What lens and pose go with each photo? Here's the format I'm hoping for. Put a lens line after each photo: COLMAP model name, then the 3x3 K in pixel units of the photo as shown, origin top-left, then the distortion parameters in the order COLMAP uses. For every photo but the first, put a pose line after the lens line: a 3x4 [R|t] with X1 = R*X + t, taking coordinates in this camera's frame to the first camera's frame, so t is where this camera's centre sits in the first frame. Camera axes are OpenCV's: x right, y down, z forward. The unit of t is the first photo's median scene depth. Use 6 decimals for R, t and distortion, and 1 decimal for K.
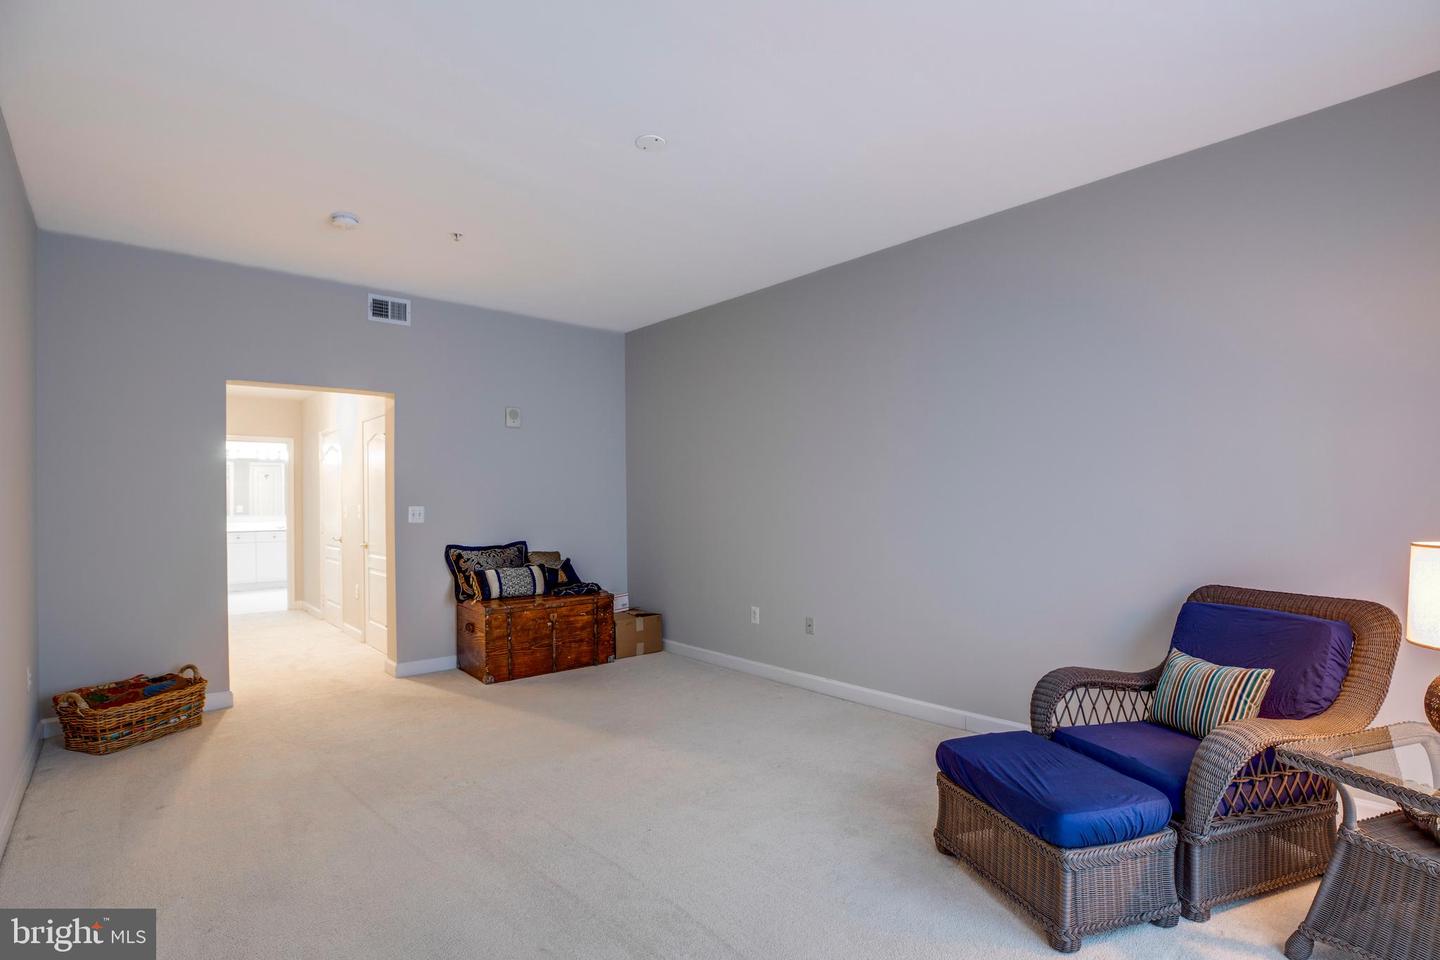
lens RADIAL K [[672.7, 0, 723.7], [0, 672.7, 494.8], [0, 0, 1]] dist [-0.036260, 0.009012]
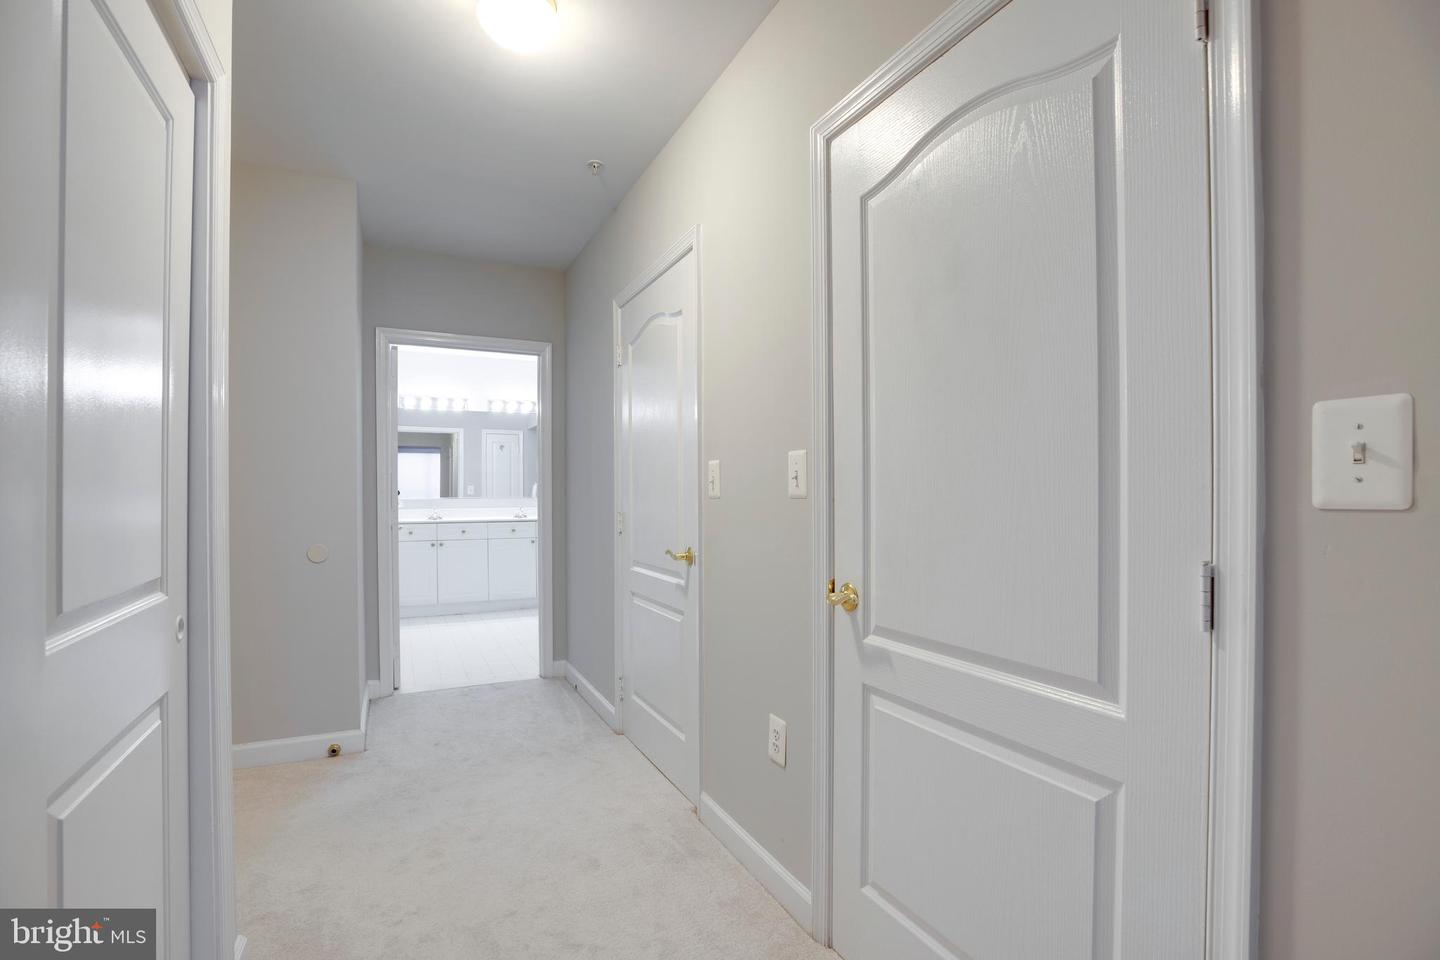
lens RADIAL K [[672.7, 0, 723.7], [0, 672.7, 494.8], [0, 0, 1]] dist [-0.036260, 0.009012]
pose [[0.960095, 0.007939, -0.279563, -0.375729], [-0.004623, 0.999911, 0.012521, 0.024183], [0.279637, -0.010729, 0.960046, 0.540645]]
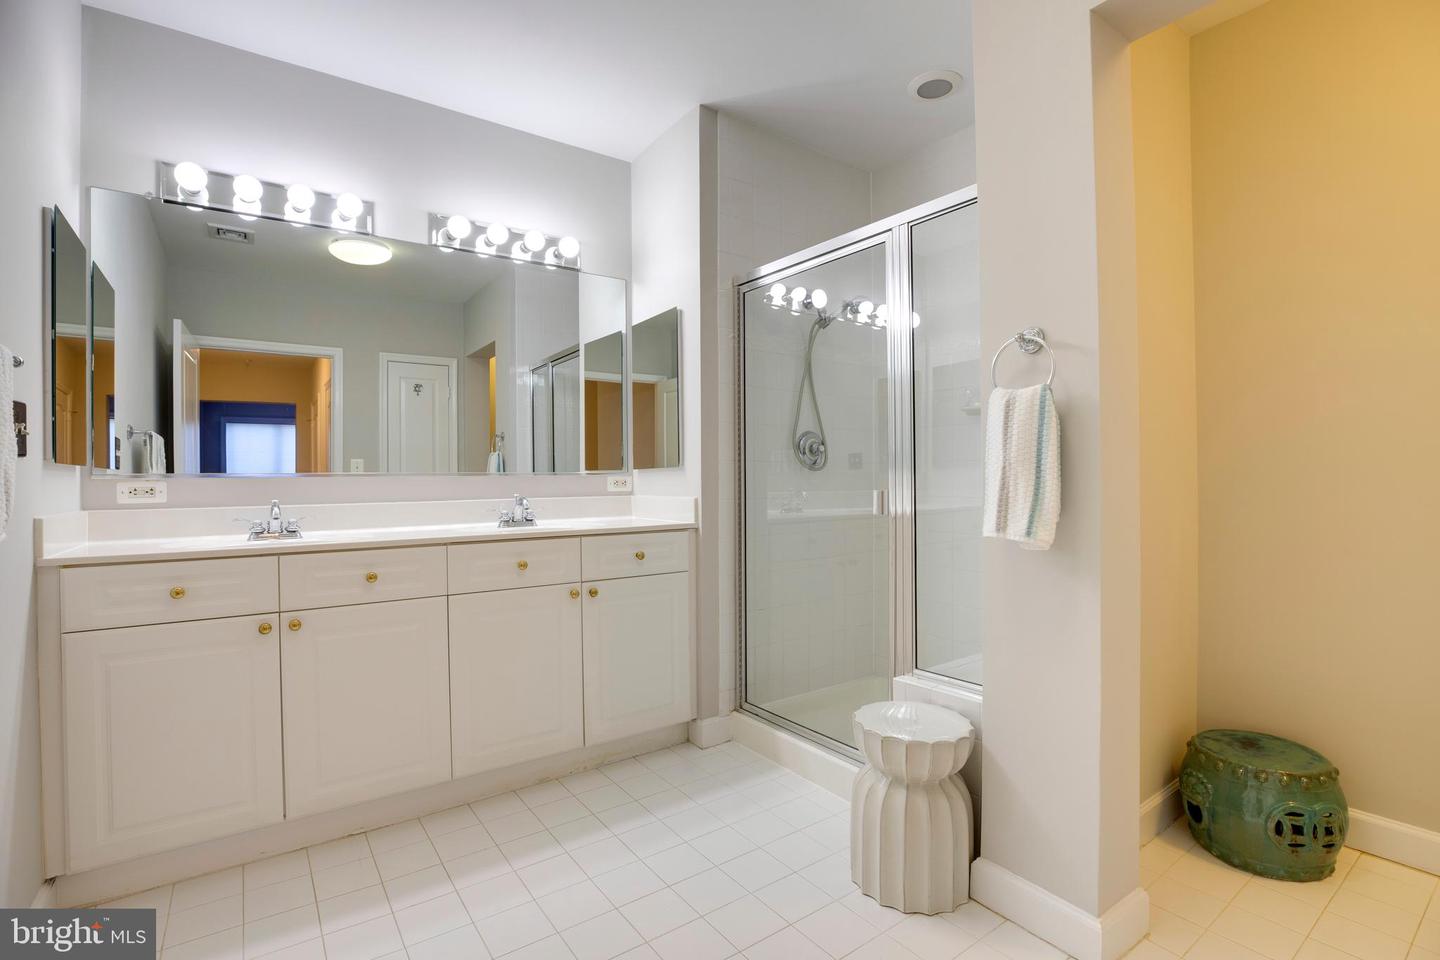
lens RADIAL K [[672.7, 0, 723.7], [0, 672.7, 494.8], [0, 0, 1]] dist [-0.036260, 0.009012]
pose [[0.993547, 0.011775, -0.112811, -0.508119], [-0.009051, 0.999656, 0.024623, 0.030332], [0.113062, -0.023443, 0.993311, 0.704108]]
